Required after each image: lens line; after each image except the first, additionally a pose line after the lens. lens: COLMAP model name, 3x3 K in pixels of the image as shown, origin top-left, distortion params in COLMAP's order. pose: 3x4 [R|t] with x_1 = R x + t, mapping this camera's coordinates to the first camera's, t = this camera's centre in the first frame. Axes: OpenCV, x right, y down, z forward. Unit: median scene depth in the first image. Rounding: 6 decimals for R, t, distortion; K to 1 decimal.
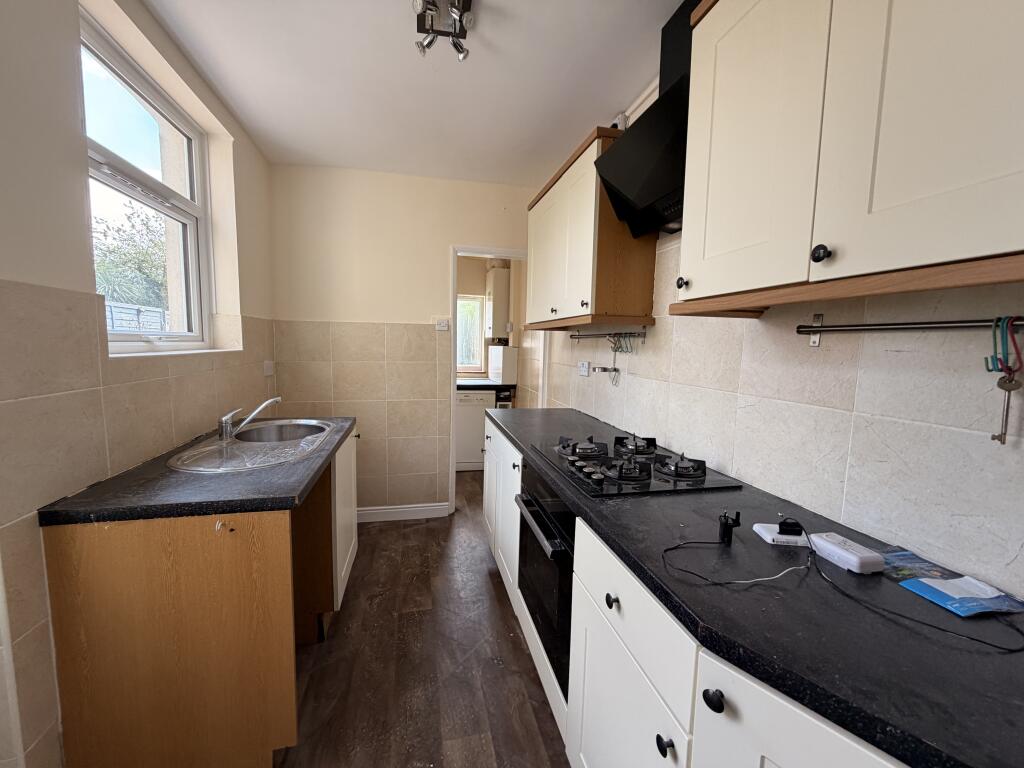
lens RADIAL K [[410.7, 0, 507.0], [0, 410.7, 381.9], [0, 0, 1]] dist [0.000314, 0.000115]
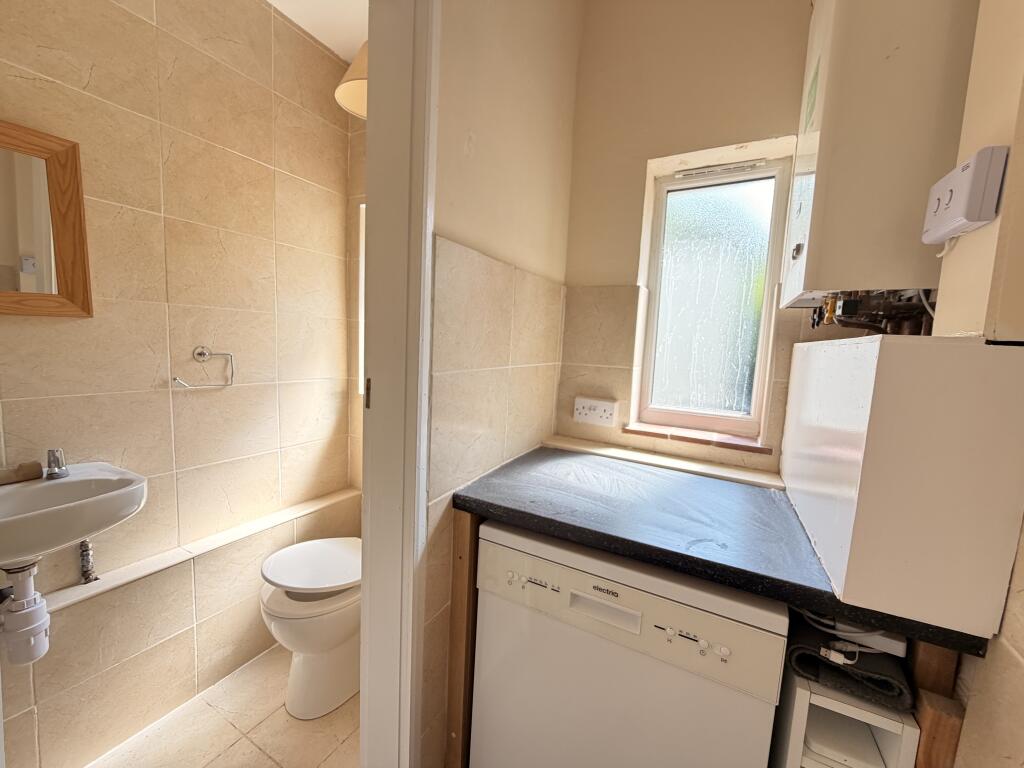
lens RADIAL K [[410.7, 0, 512.5], [0, 410.7, 384.5], [0, 0, 1]] dist [0.000314, 0.000115]
pose [[0.756908, 0.080283, -0.648572, -0.015246], [-0.095255, 0.995380, 0.012045, -0.066108], [0.646542, 0.052663, 0.761058, 0.908678]]
